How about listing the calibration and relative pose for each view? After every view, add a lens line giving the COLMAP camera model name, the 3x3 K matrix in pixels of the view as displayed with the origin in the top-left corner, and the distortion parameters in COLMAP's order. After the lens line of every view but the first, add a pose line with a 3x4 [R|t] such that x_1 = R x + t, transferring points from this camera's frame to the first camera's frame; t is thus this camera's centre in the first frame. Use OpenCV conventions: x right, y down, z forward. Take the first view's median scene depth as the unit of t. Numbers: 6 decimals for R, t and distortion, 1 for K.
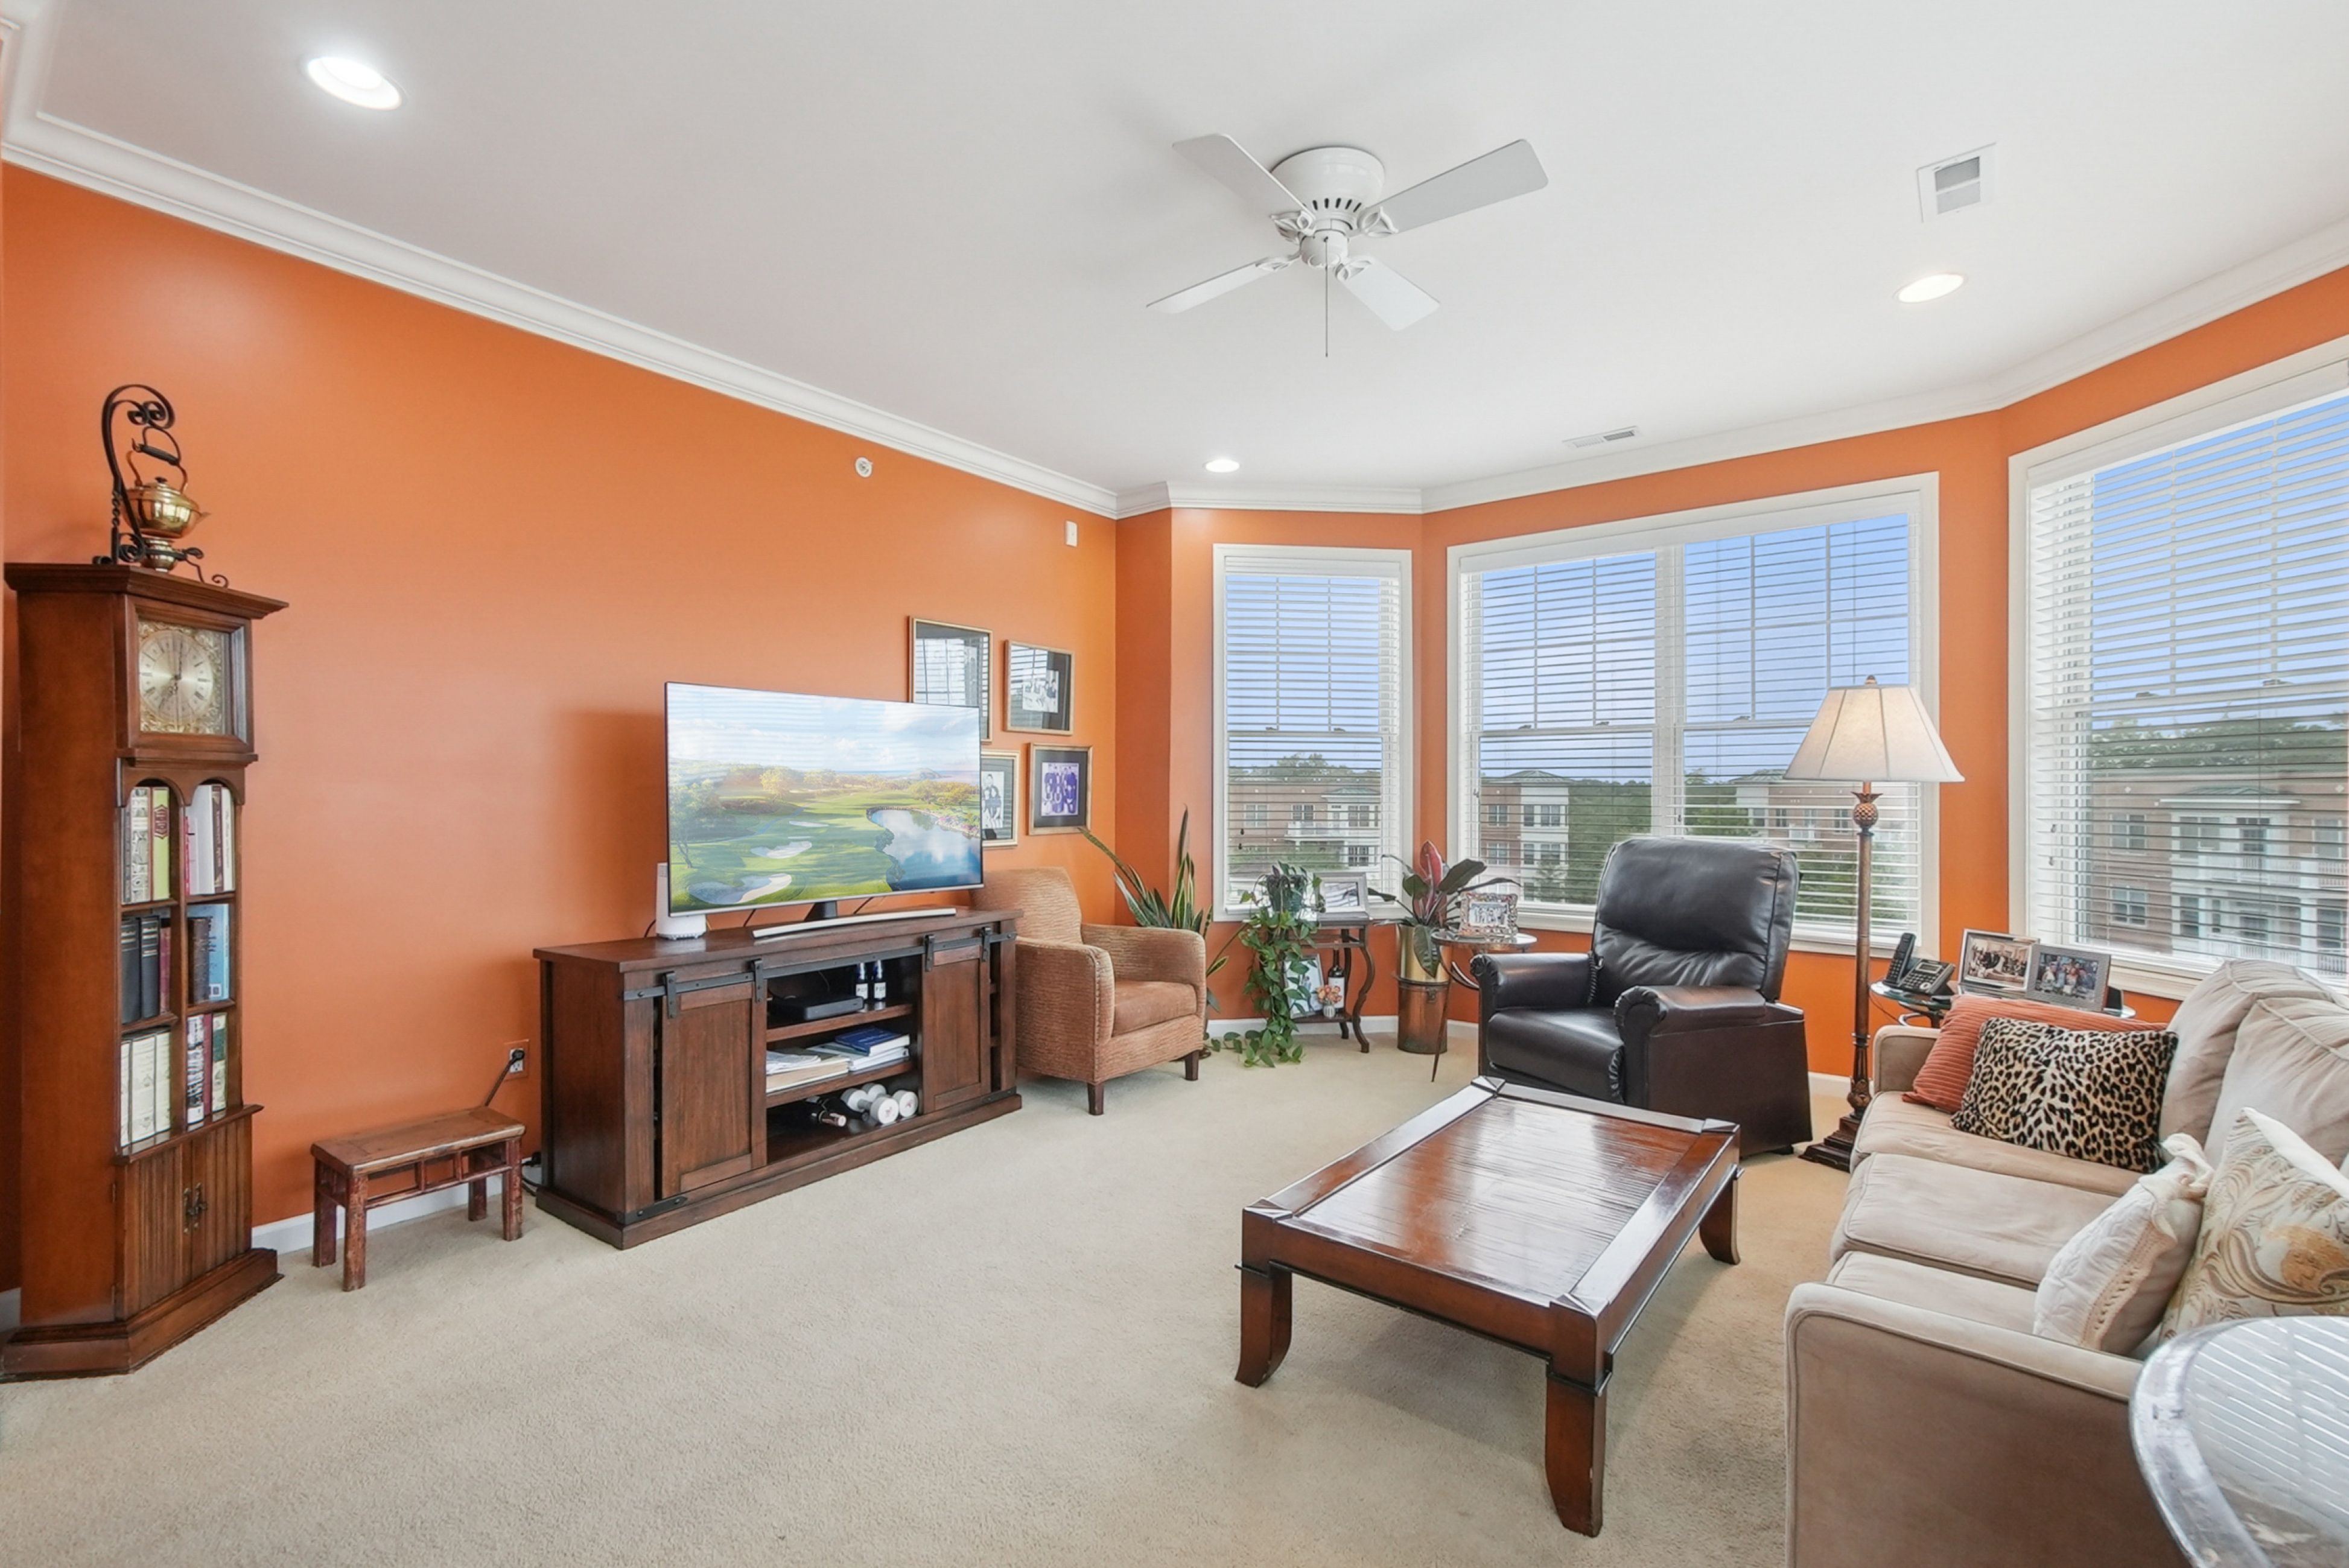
lens RADIAL K [[1038.5, 0, 1128.9], [0, 1038.5, 795.7], [0, 0, 1]] dist [-0.001337, -0.000089]
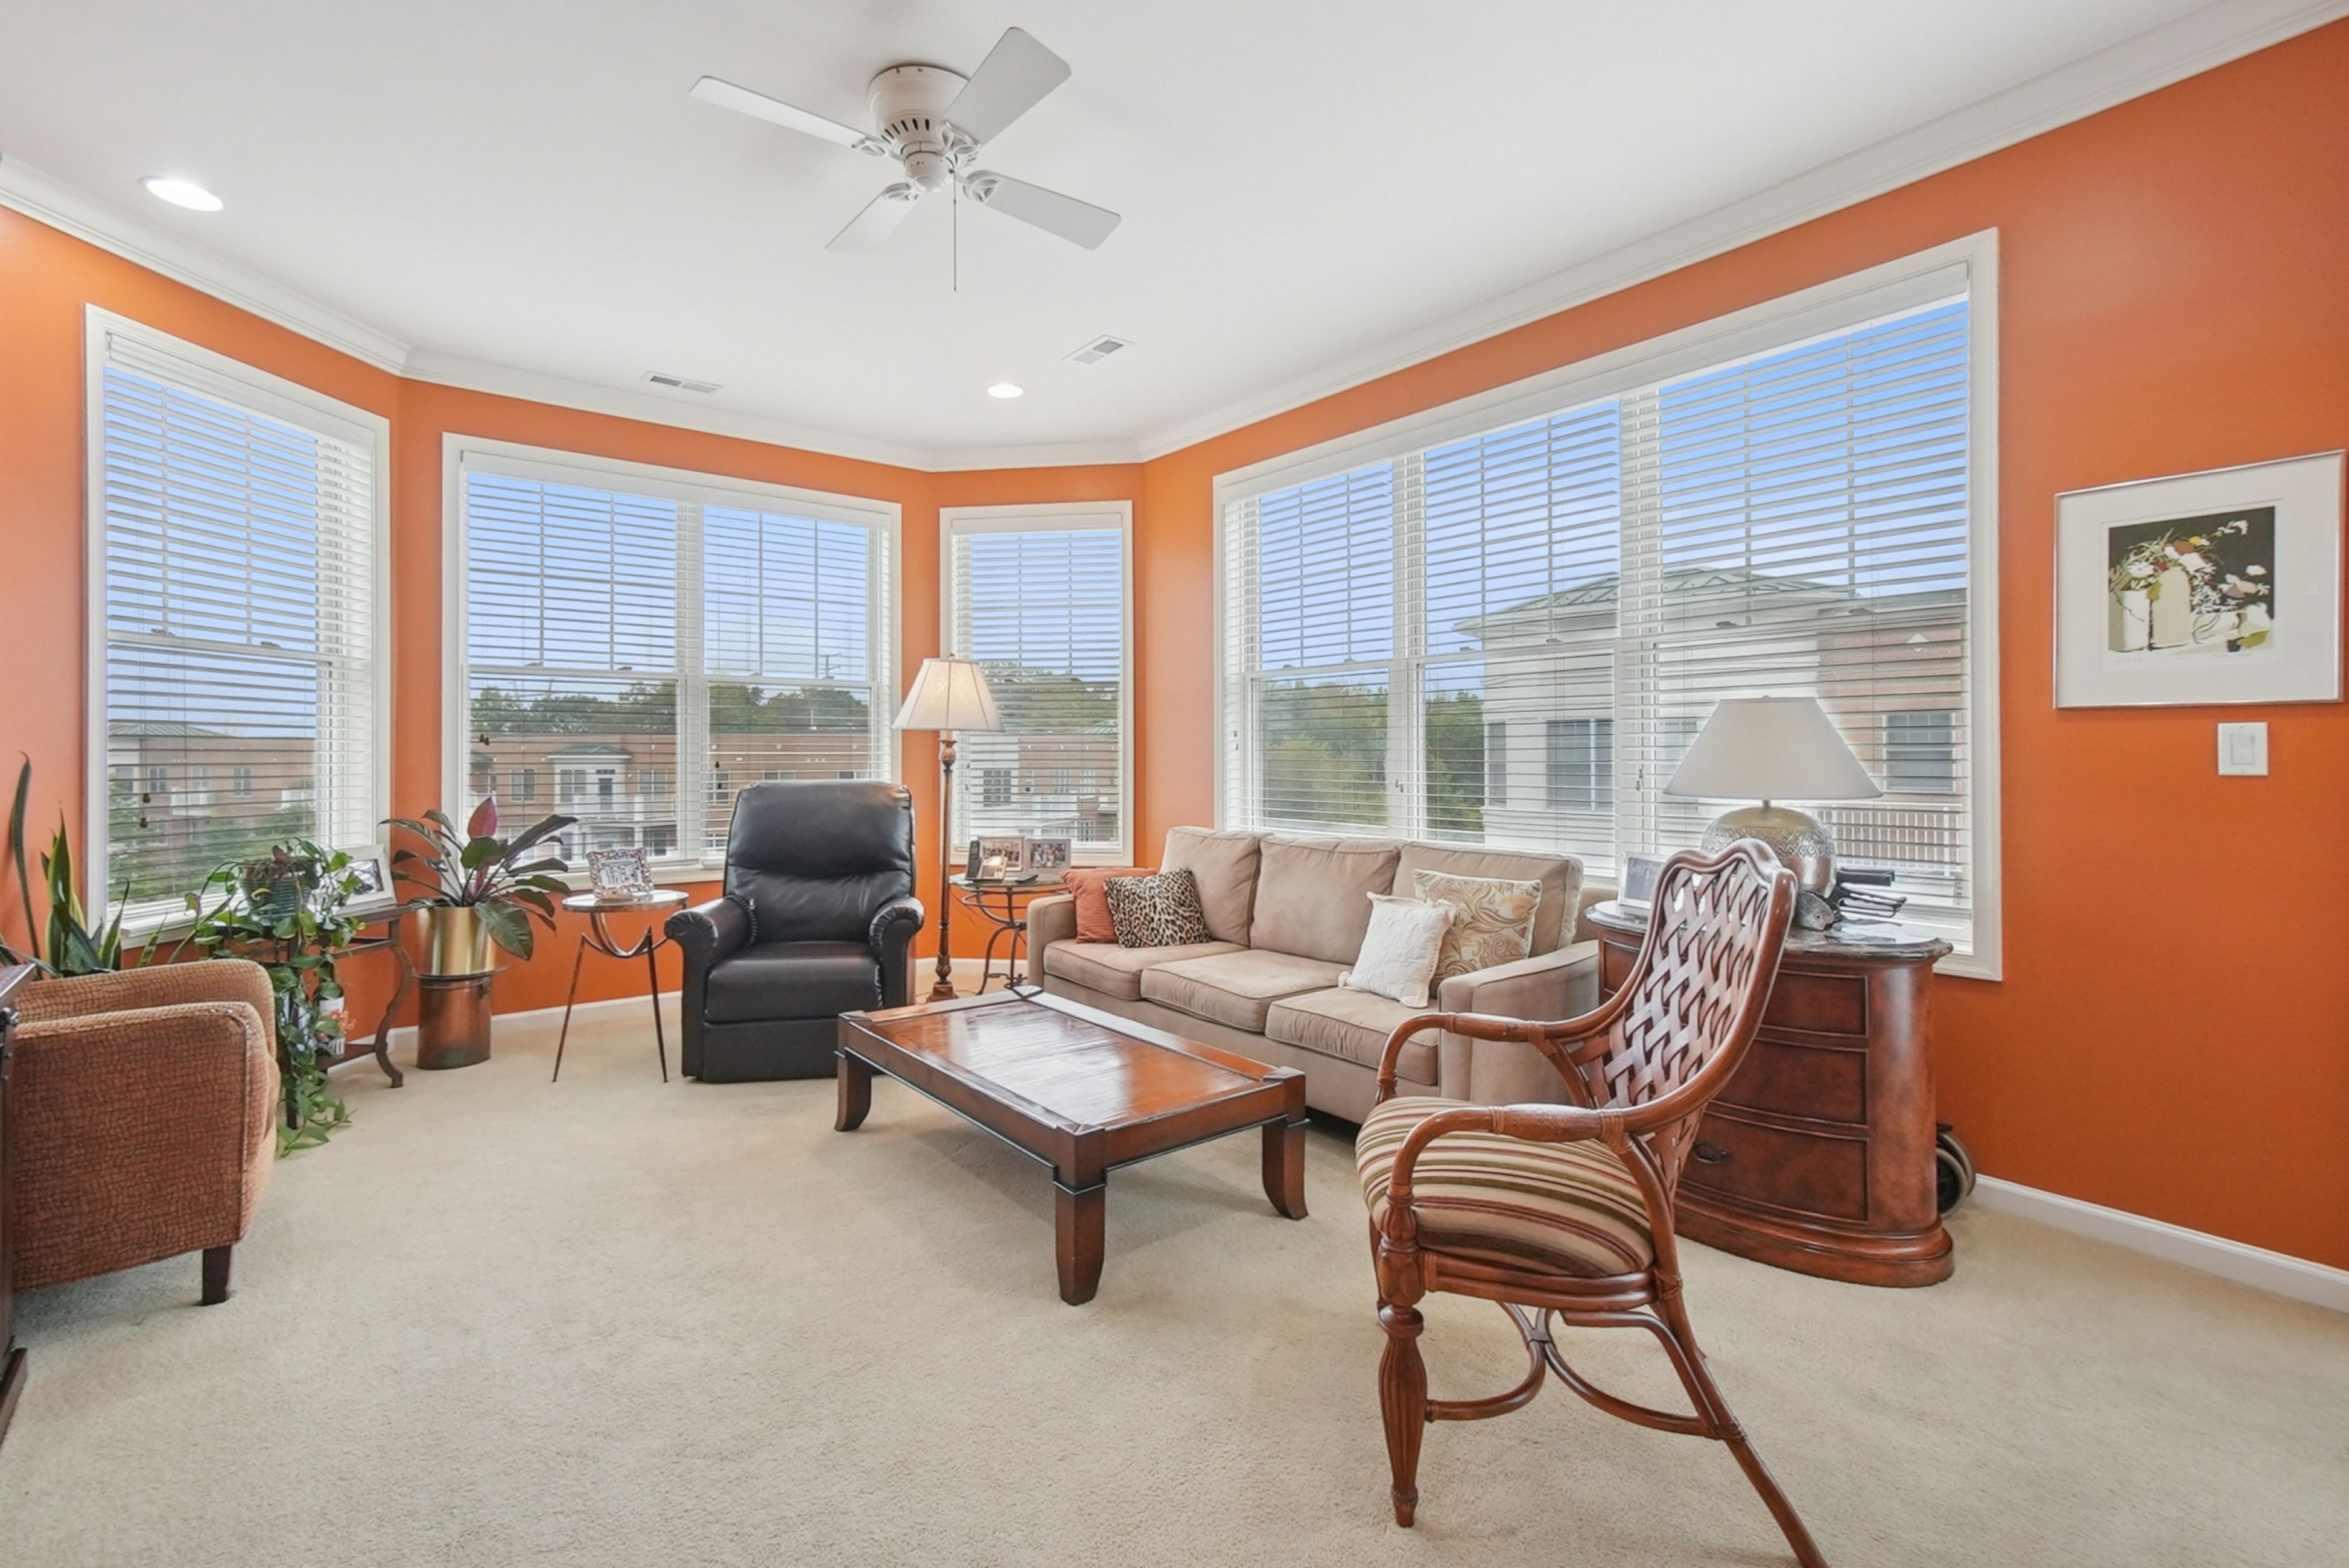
lens RADIAL K [[1048.5, 0, 1170.2], [0, 1048.5, 757.0], [0, 0, 1]] dist [0.009102, 0.000650]
pose [[0.205629, -0.005833, 0.978613, -0.398749], [0.001637, 0.999983, 0.005616, 0.008389], [-0.978629, 0.000447, 0.205635, 0.306744]]
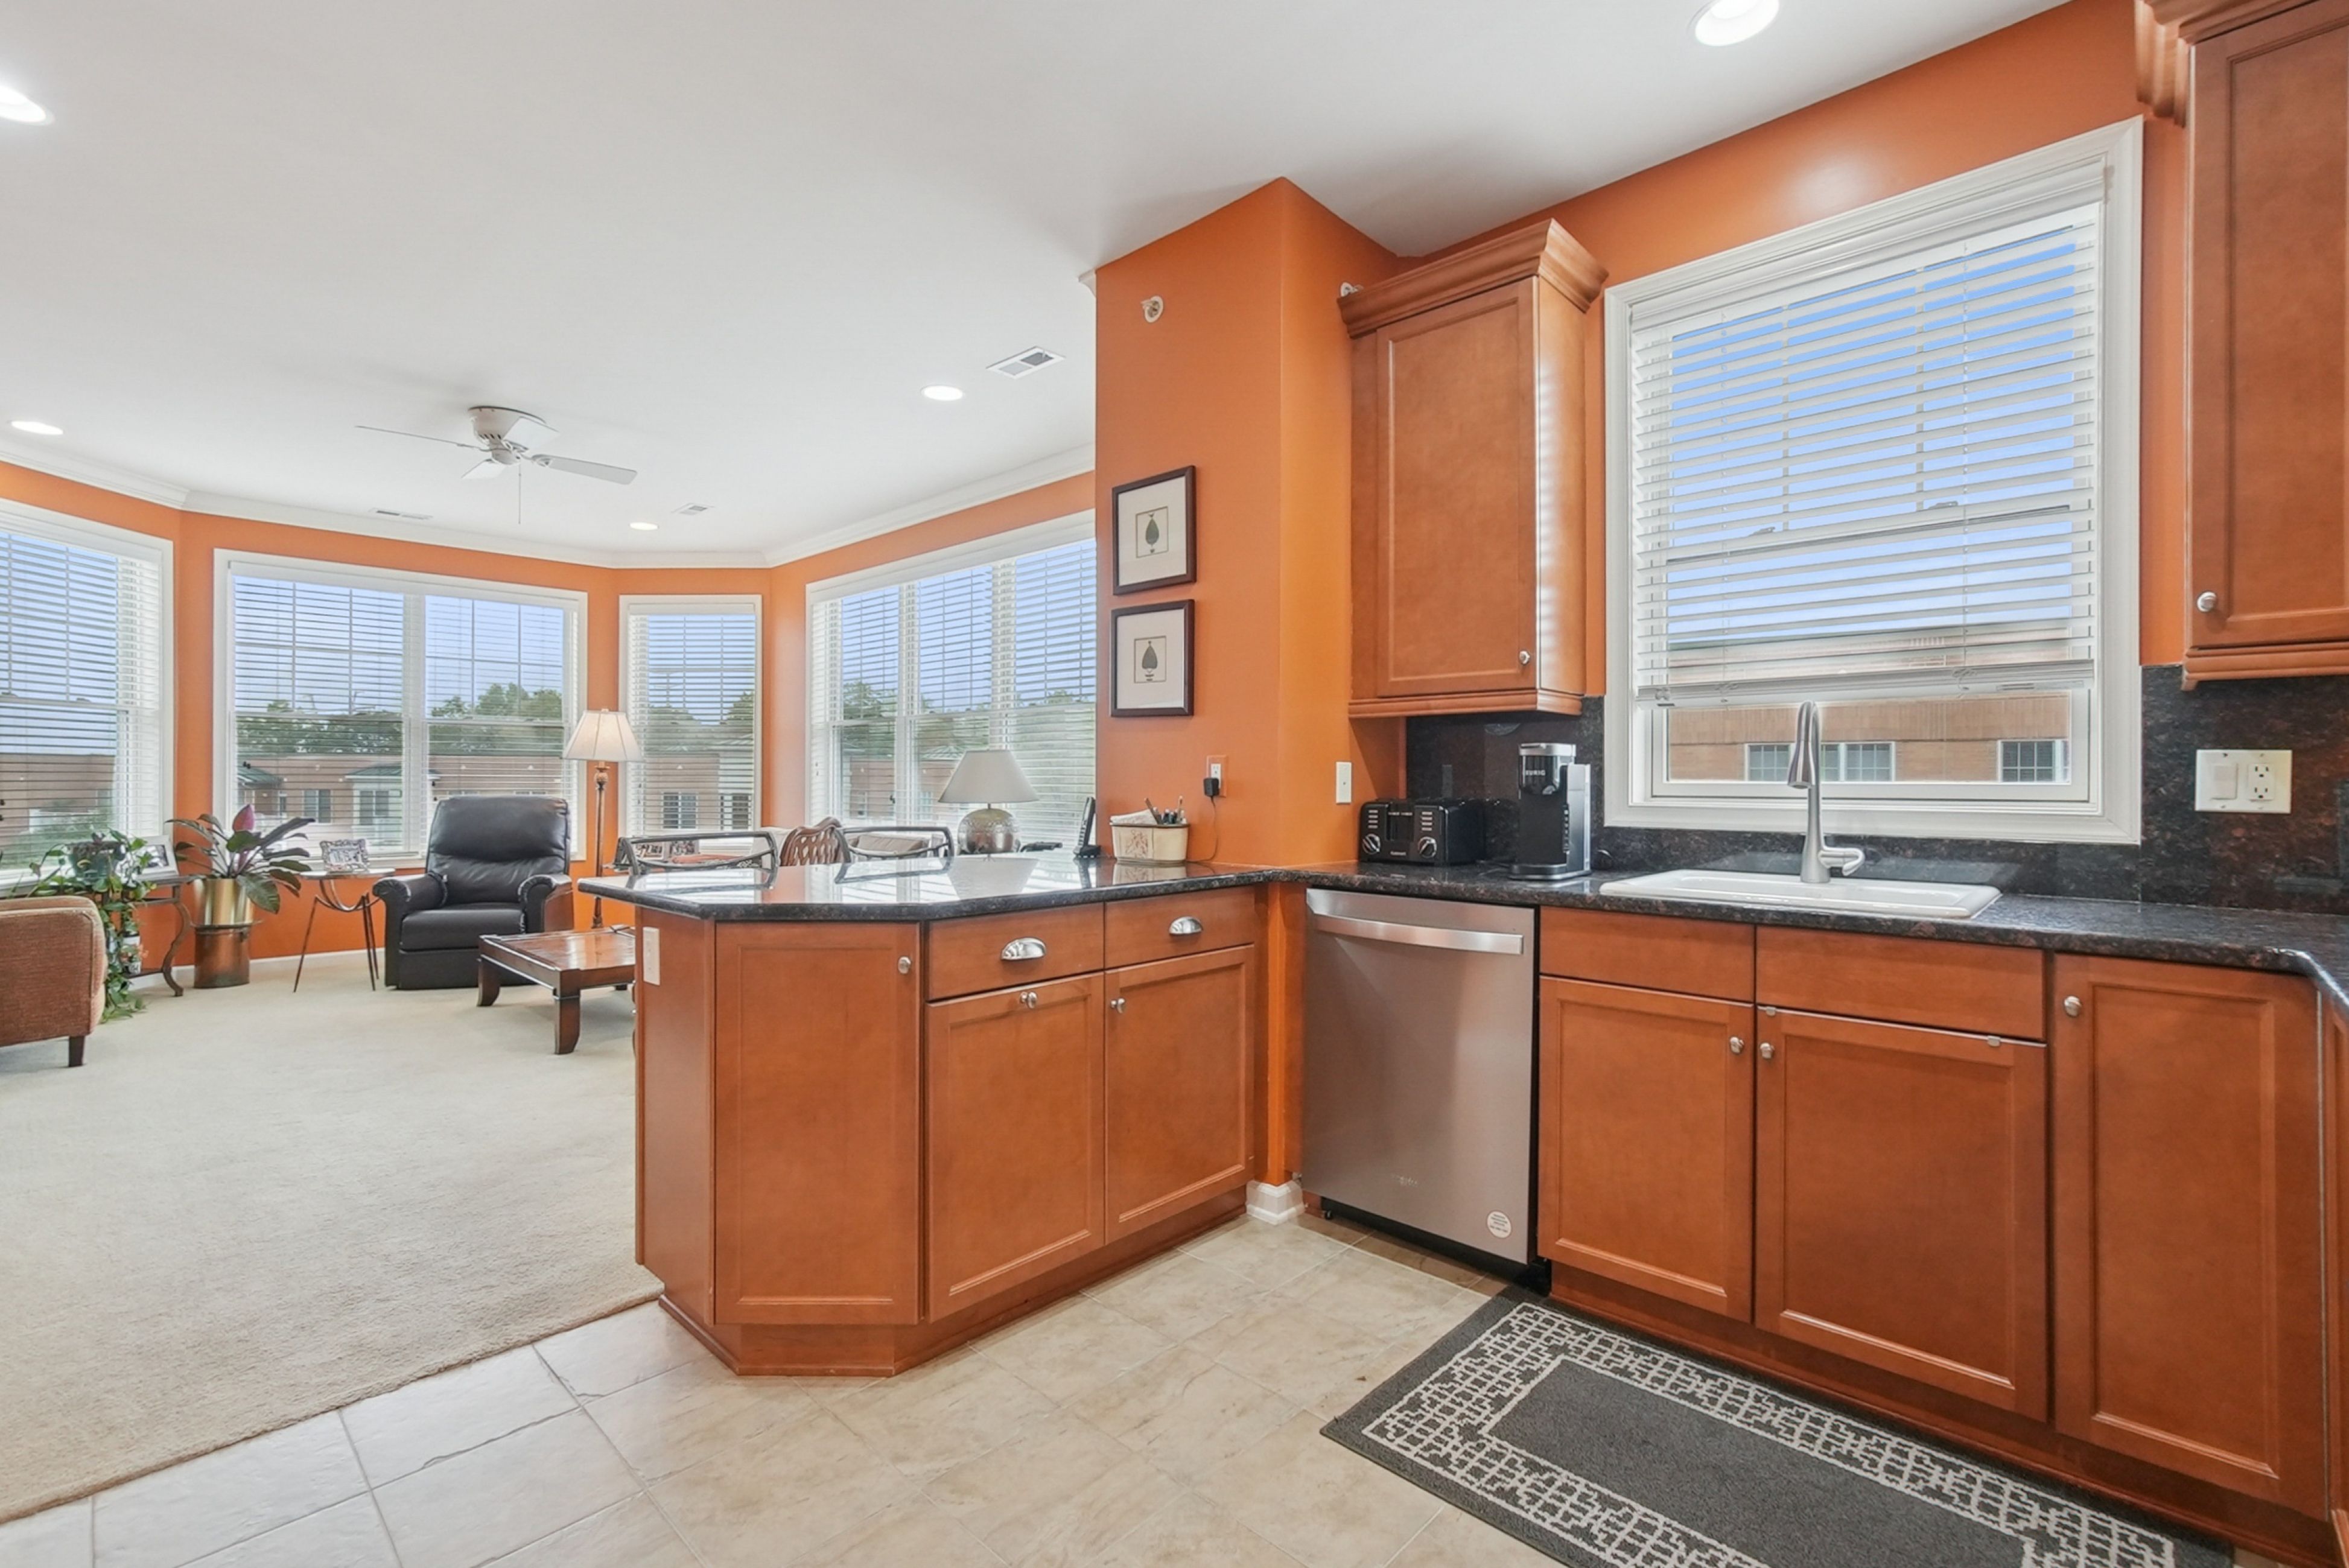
lens RADIAL K [[1029.7, 0, 1141.4], [0, 1029.7, 785.6], [0, 0, 1]] dist [0.004352, 0.000662]
pose [[0.086338, -0.010662, 0.996209, -0.787763], [-0.004830, 0.999927, 0.011120, 0.004049], [-0.996254, -0.005771, 0.086280, -0.117889]]
